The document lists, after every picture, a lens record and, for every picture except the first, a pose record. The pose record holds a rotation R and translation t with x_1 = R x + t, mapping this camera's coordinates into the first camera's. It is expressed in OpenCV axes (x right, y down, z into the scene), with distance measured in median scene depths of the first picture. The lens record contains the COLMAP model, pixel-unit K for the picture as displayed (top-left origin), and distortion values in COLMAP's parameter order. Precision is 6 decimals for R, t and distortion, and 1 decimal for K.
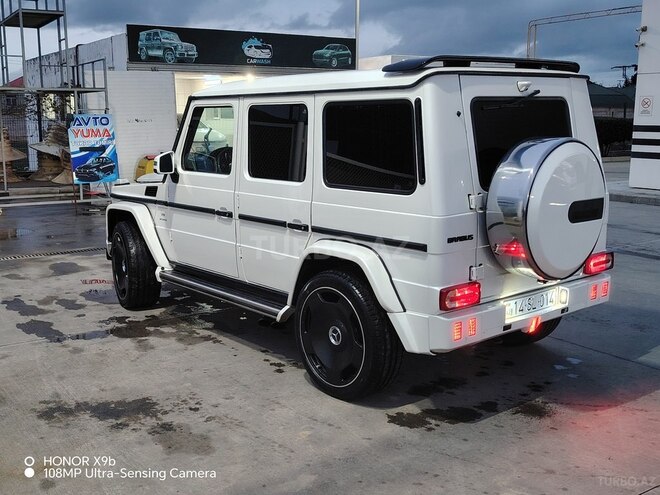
lens RADIAL K [[739.1, 0, 330.0], [0, 739.1, 247.5], [0, 0, 1]] dist [0.149274, -0.350642]
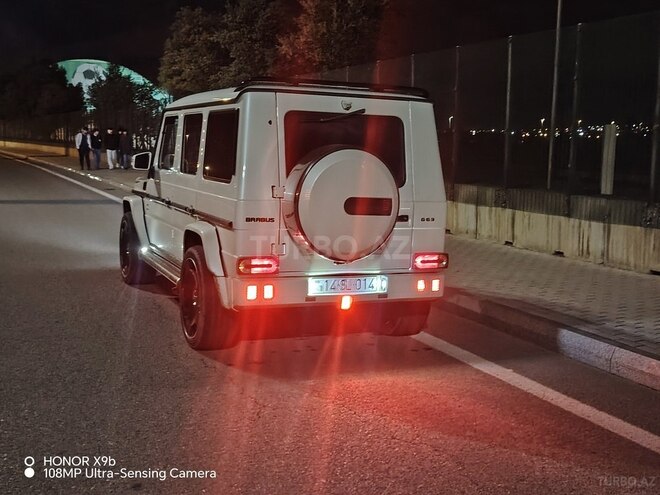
lens RADIAL K [[739.1, 0, 330.0], [0, 739.1, 247.5], [0, 0, 1]] dist [0.149274, -0.350642]
pose [[0.962278, 0.085654, -0.258232, 0.468967], [-0.097833, 0.994599, -0.034663, 0.050619], [0.253868, 0.058619, 0.965461, -0.137605]]
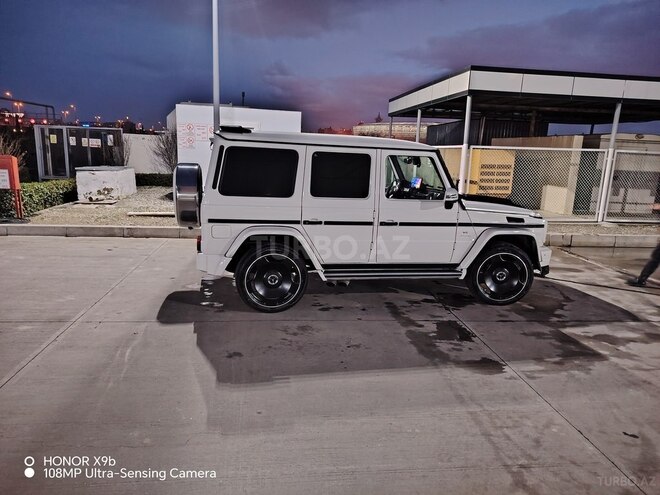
lens RADIAL K [[457.5, 0, 327.5], [0, 457.5, 243.4], [0, 0, 1]] dist [0.059155, -0.083134]
pose [[-0.459738, 0.166105, -0.872382, 1.046883], [-0.196615, 0.938934, 0.282392, -0.304579], [0.866016, 0.301349, -0.399005, 1.542985]]
